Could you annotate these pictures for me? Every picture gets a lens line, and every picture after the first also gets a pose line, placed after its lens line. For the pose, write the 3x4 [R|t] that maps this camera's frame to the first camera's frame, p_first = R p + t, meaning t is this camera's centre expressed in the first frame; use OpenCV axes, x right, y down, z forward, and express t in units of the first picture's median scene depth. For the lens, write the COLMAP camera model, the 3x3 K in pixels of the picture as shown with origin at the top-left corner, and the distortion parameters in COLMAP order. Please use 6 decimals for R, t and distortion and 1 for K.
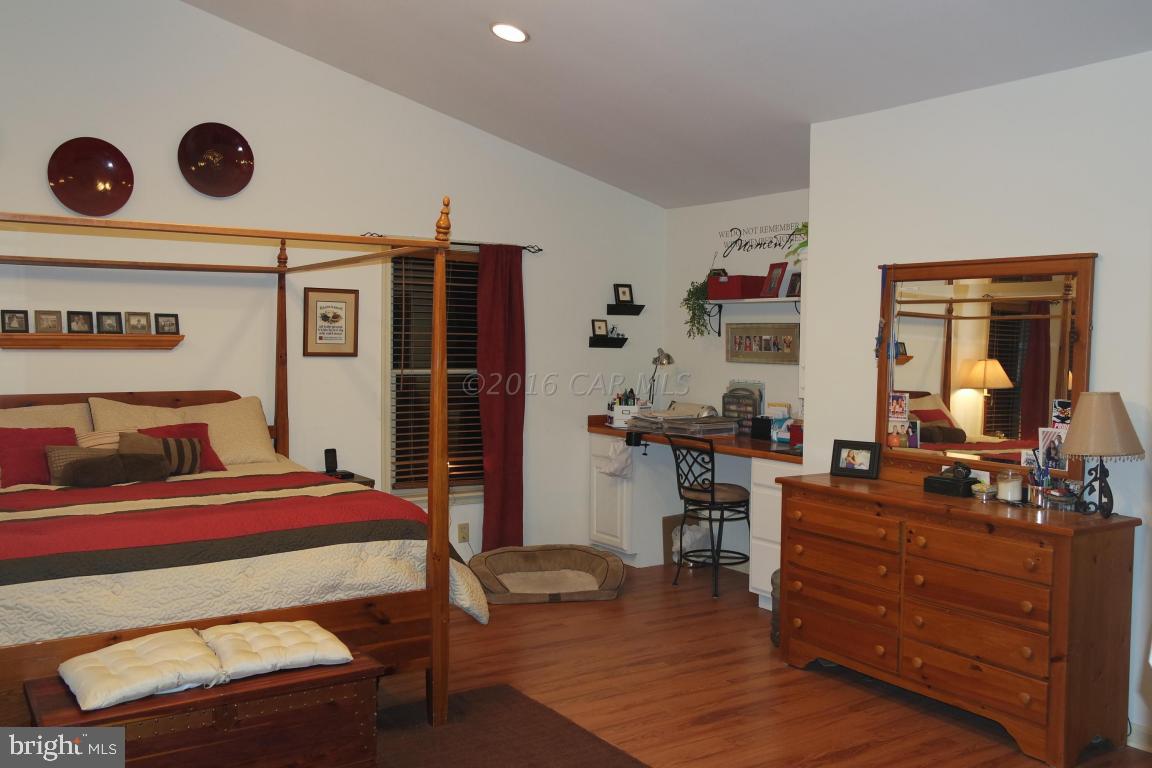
lens RADIAL K [[1023.4, 0, 576.0], [0, 1023.4, 384.0], [0, 0, 1]] dist [0.009832, 0.008833]
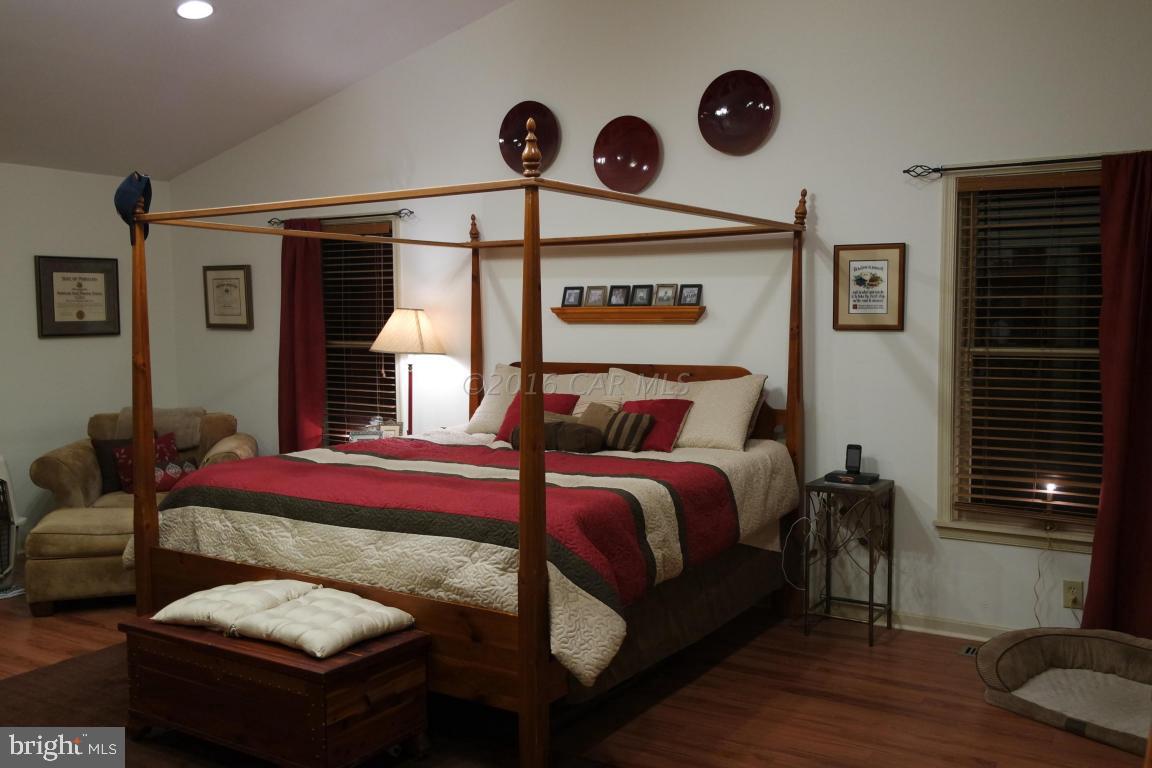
lens RADIAL K [[1023.4, 0, 576.0], [0, 1023.4, 384.0], [0, 0, 1]] dist [0.009832, 0.008833]
pose [[0.401937, 0.053571, -0.914099, 0.407636], [-0.027713, 0.998541, 0.046334, -0.015430], [0.915248, 0.006709, 0.402835, 0.477654]]
